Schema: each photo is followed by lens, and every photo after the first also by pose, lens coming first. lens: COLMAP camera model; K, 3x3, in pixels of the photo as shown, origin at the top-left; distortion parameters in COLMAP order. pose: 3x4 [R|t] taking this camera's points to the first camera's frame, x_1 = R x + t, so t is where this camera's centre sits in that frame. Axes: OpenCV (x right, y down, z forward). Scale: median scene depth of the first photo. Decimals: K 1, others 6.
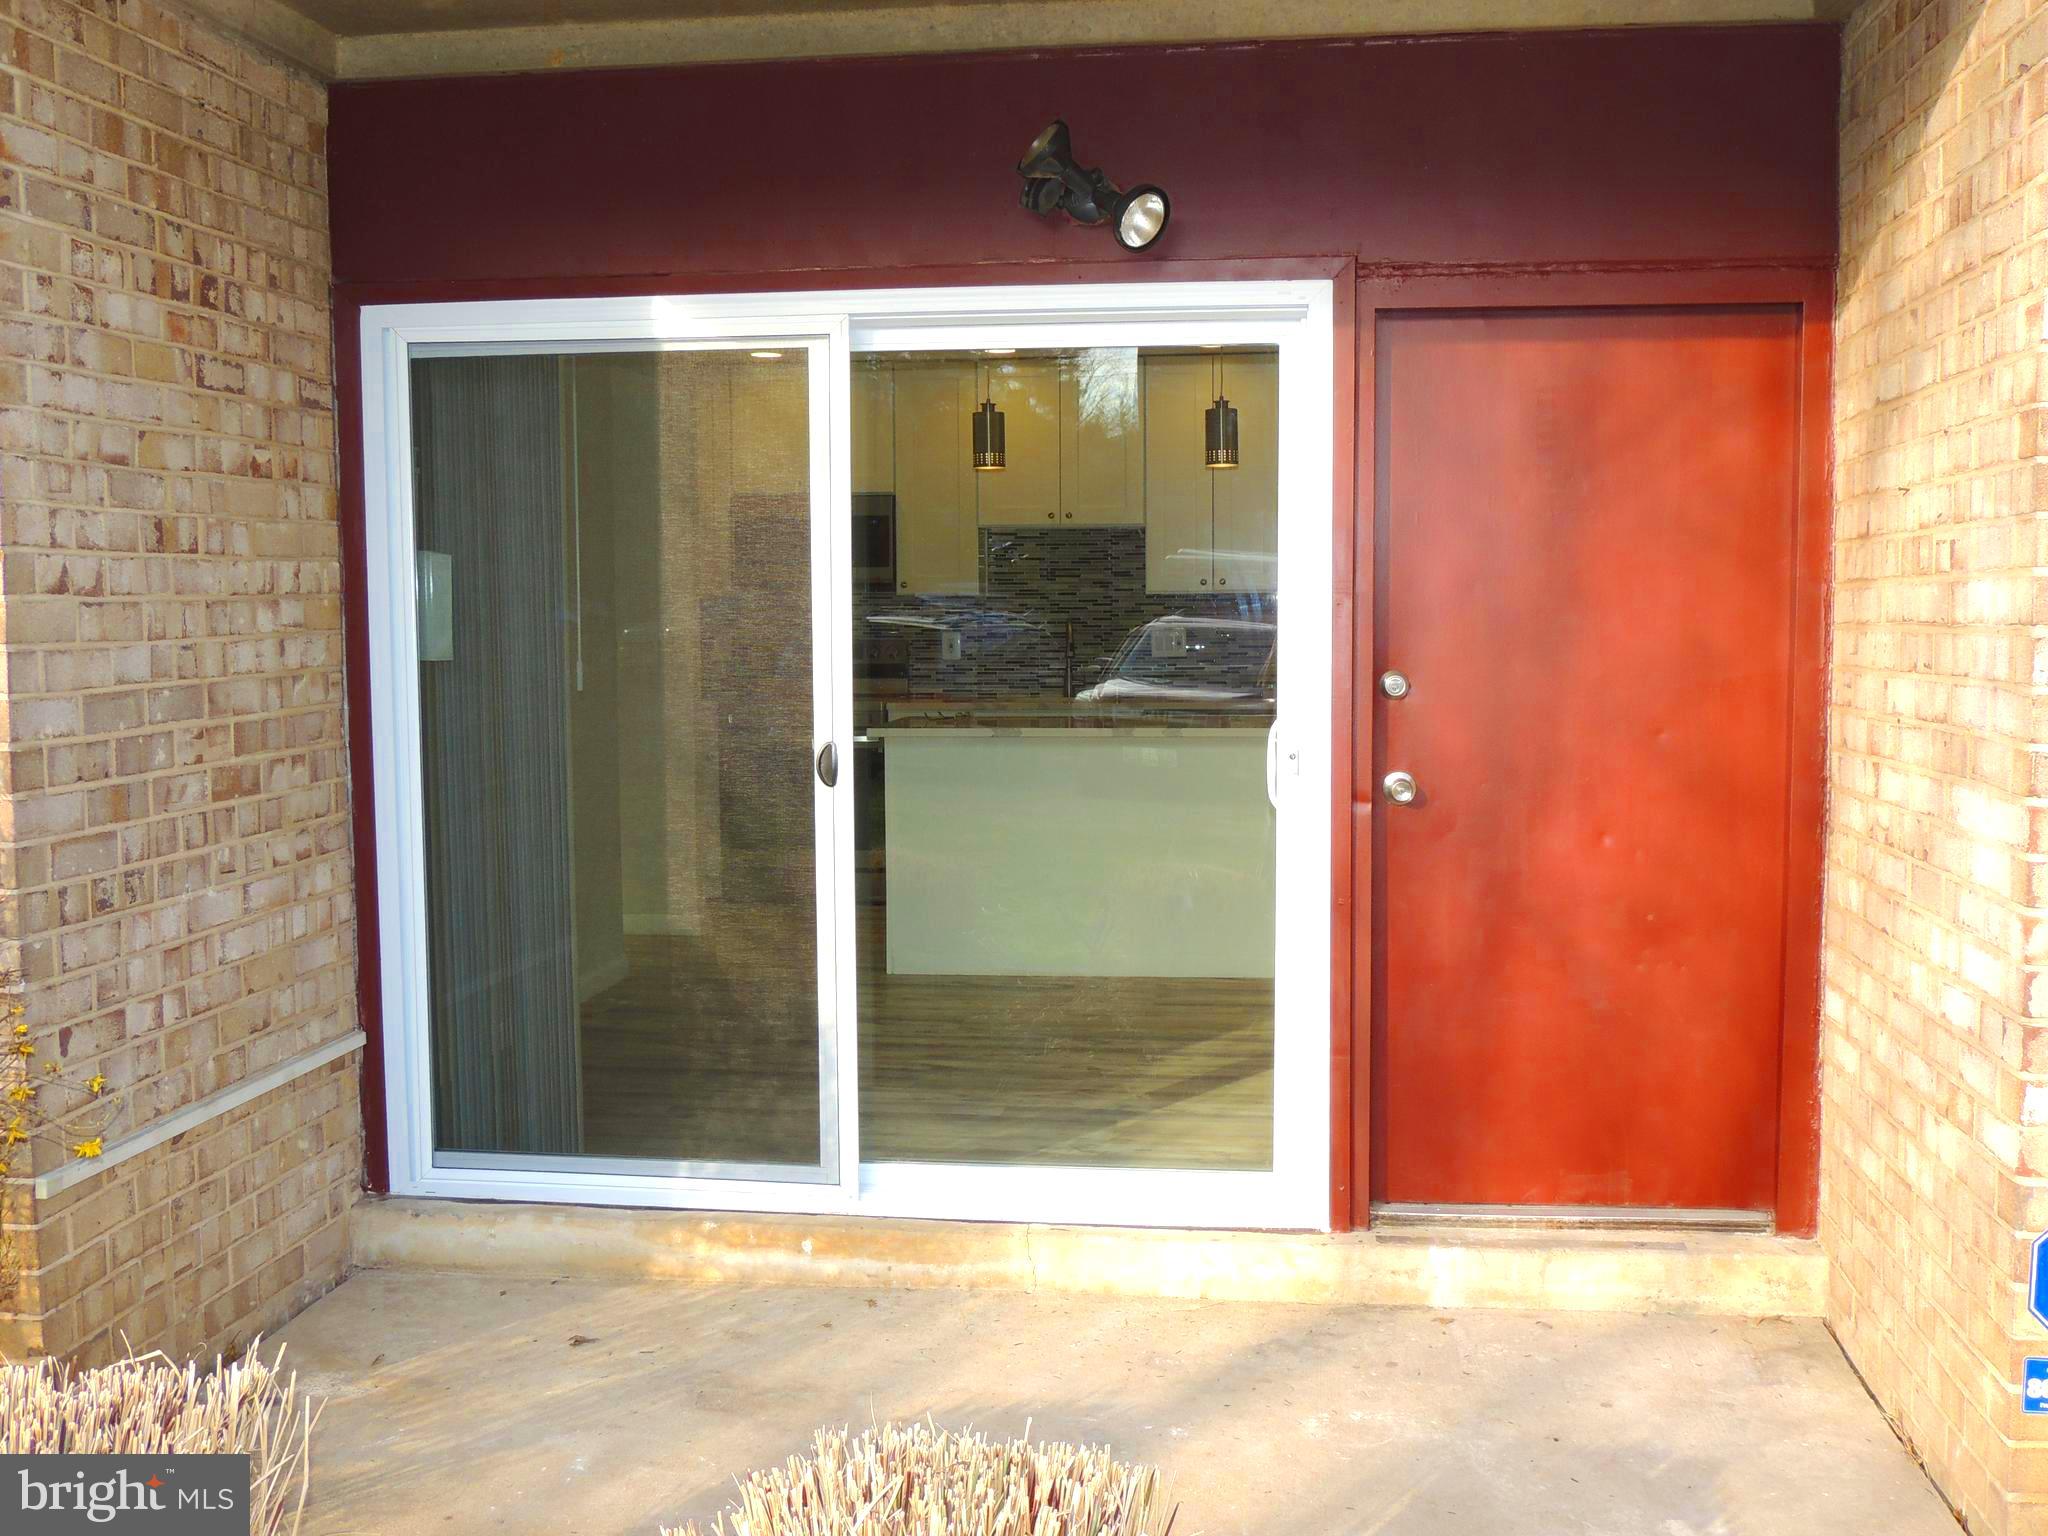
lens RADIAL K [[2128.3, 0, 1030.9], [0, 2128.3, 765.4], [0, 0, 1]] dist [0.005693, 0.000000]
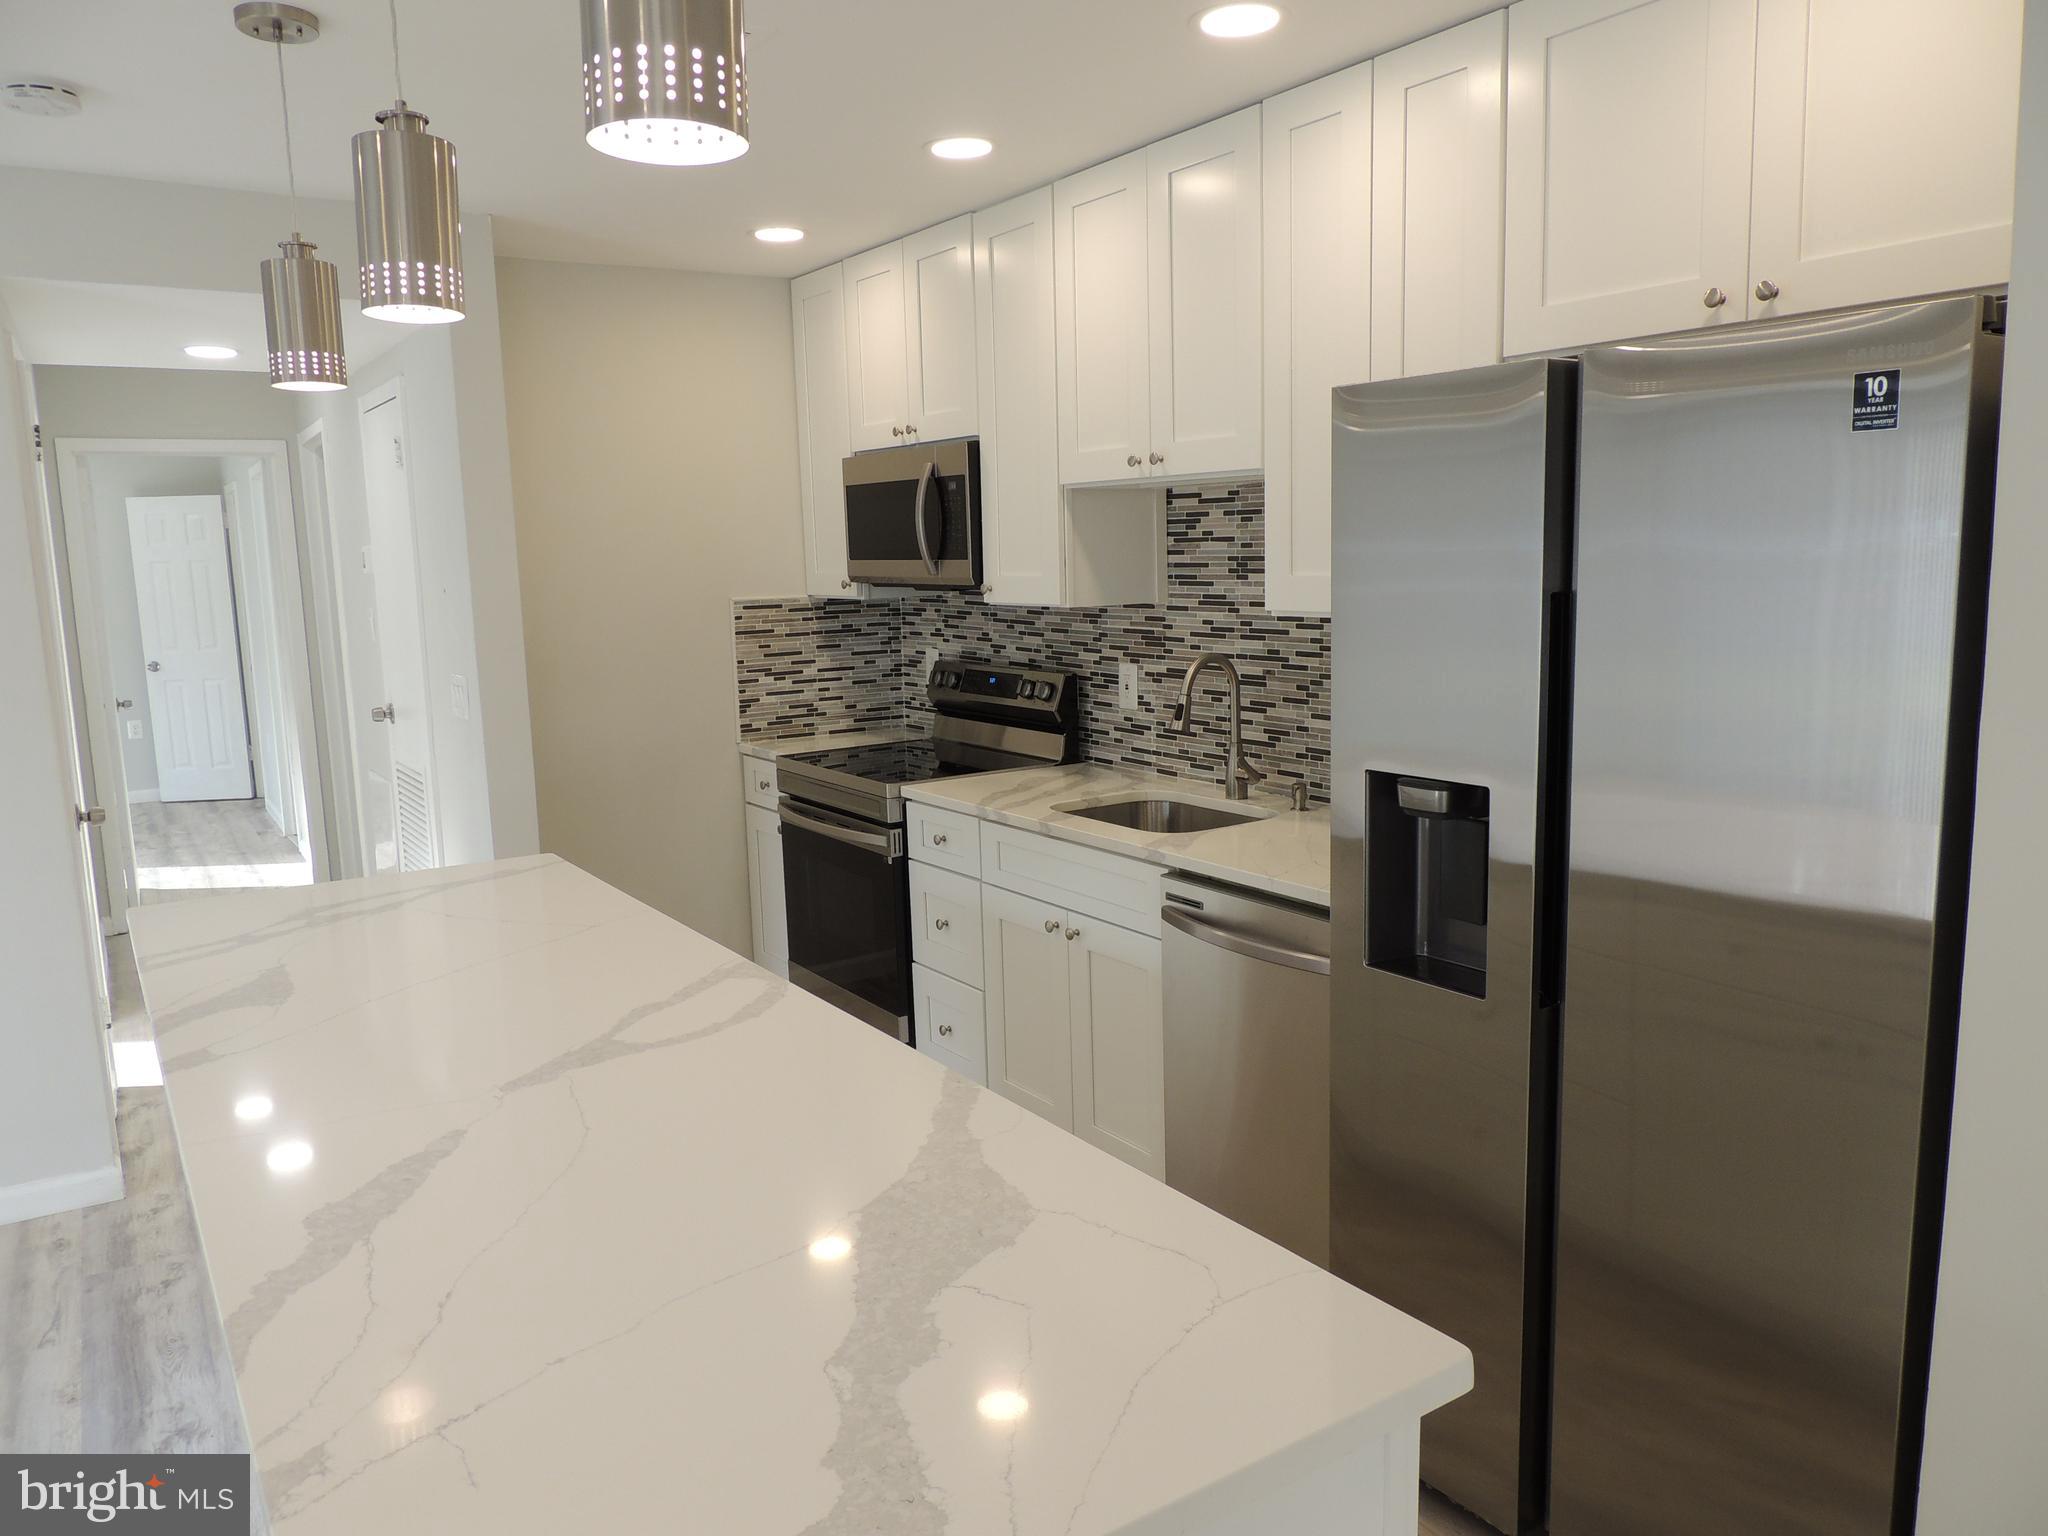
lens RADIAL K [[1459.9, 0, 1030.4], [0, 1459.9, 772.4], [0, 0, 1]] dist [-0.026778, 0.011991]
pose [[0.651850, 0.104693, -0.751086, 0.263376], [-0.038488, 0.993716, 0.105110, -0.076145], [0.757371, -0.039609, 0.651783, 0.726734]]
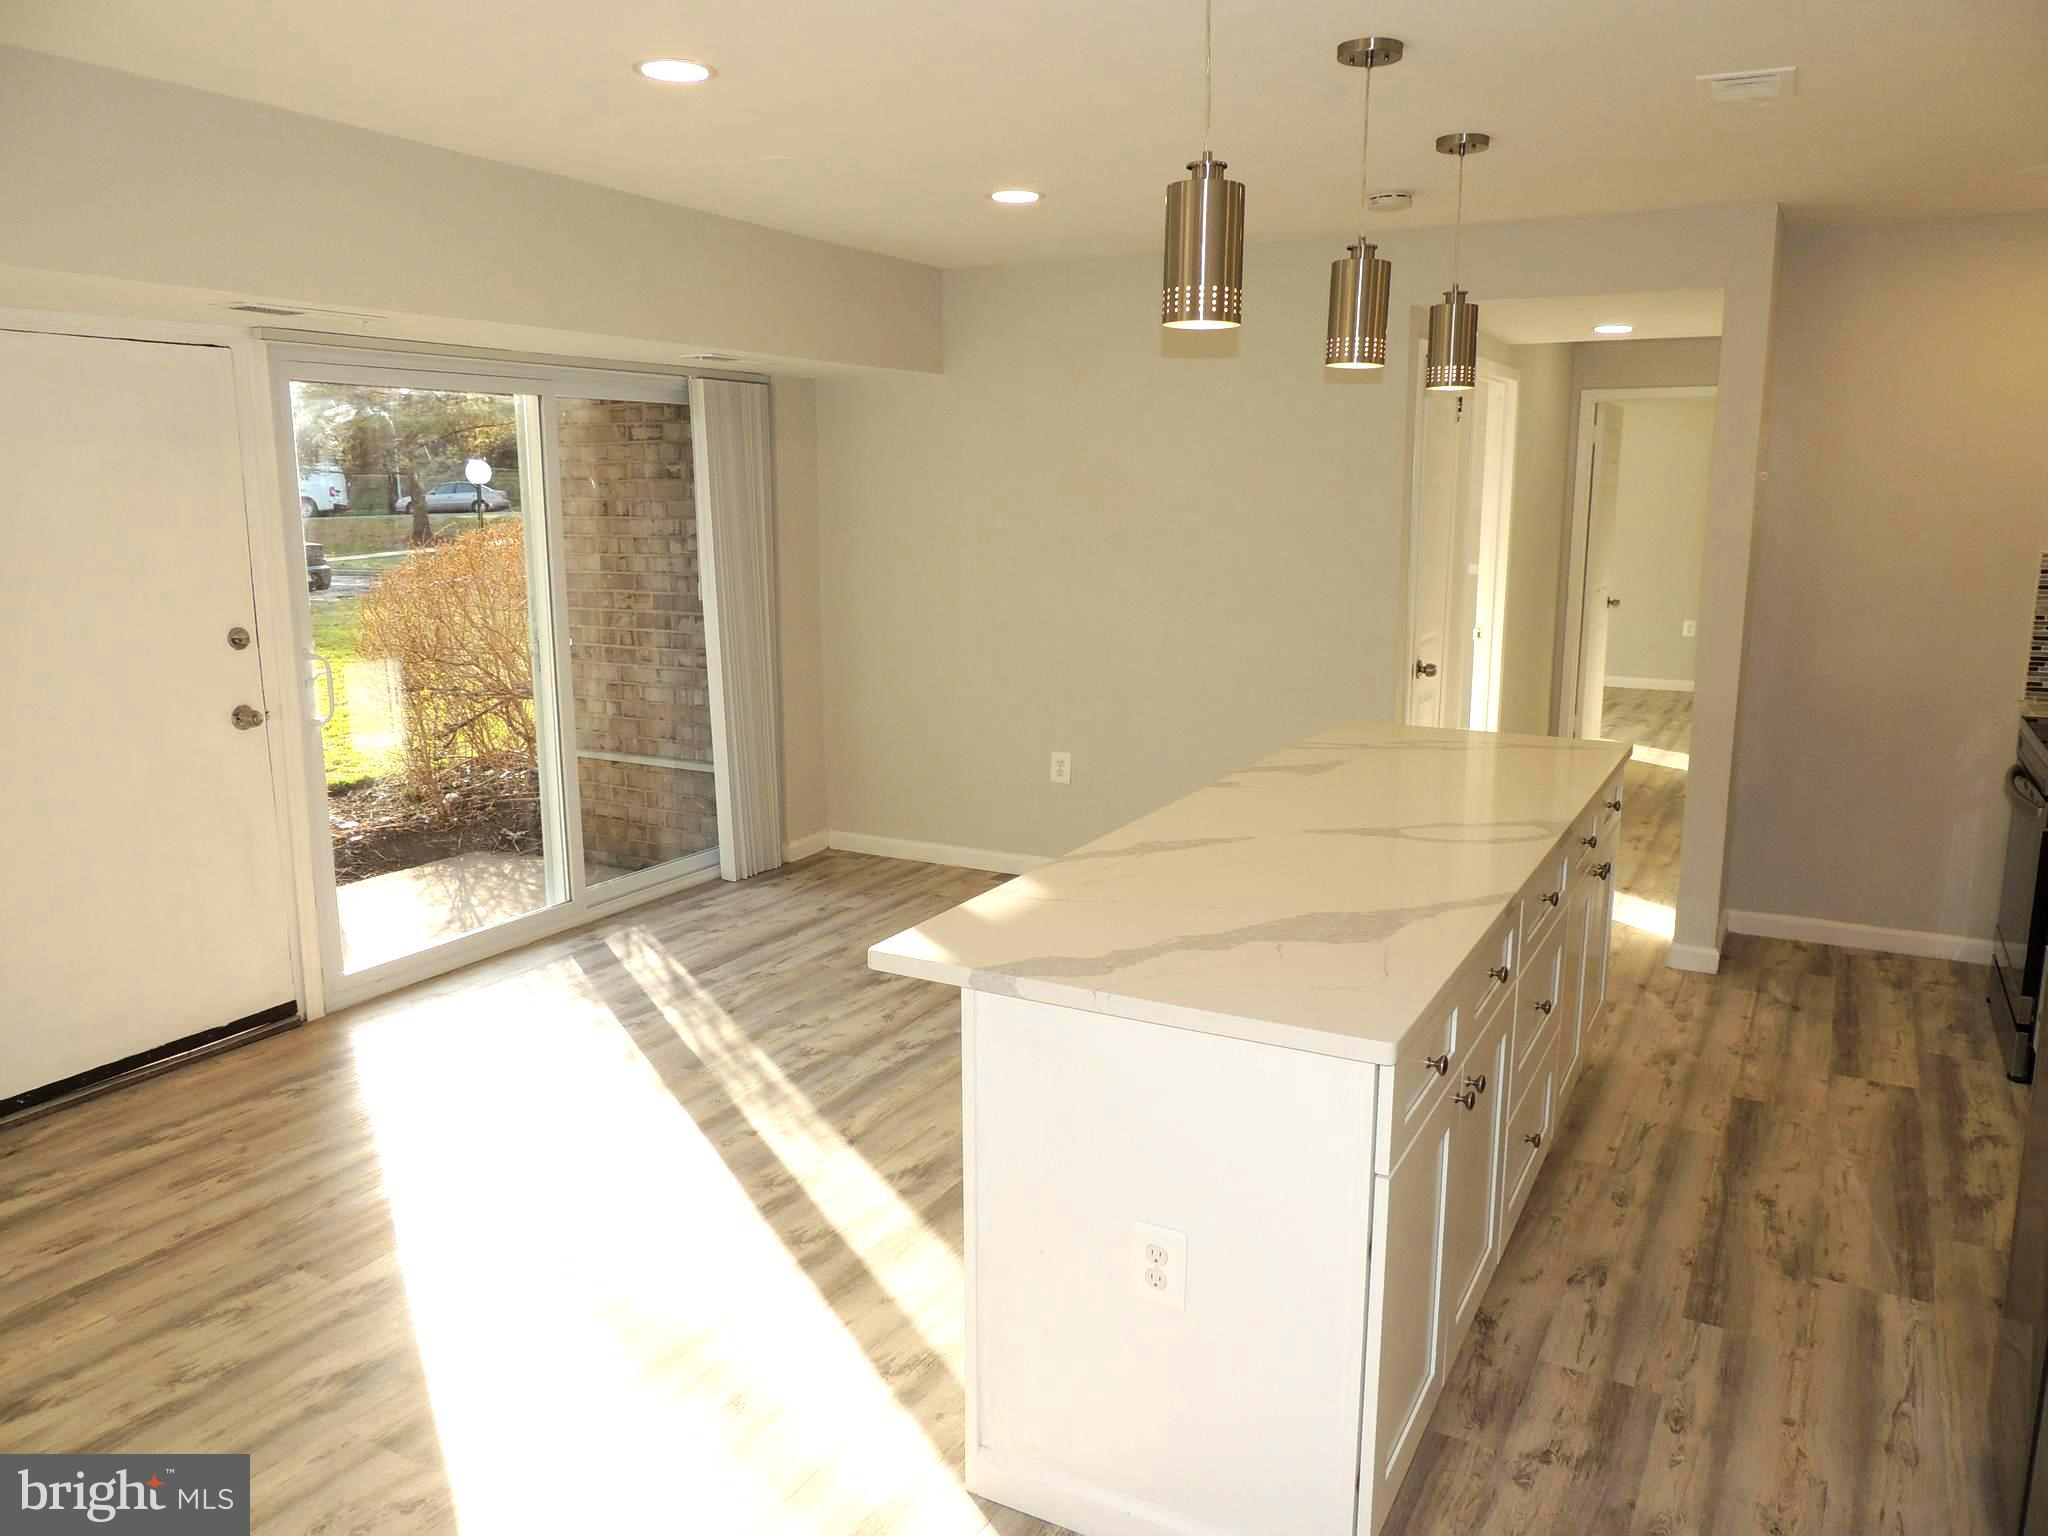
lens RADIAL K [[1459.9, 0, 1026.8], [0, 1459.9, 770.1], [0, 0, 1]] dist [-0.026778, 0.011991]
pose [[-0.374352, 0.184924, -0.908660, 0.386346], [-0.069782, 0.971516, 0.226465, -0.092989], [0.924657, 0.148186, -0.350785, 0.844453]]
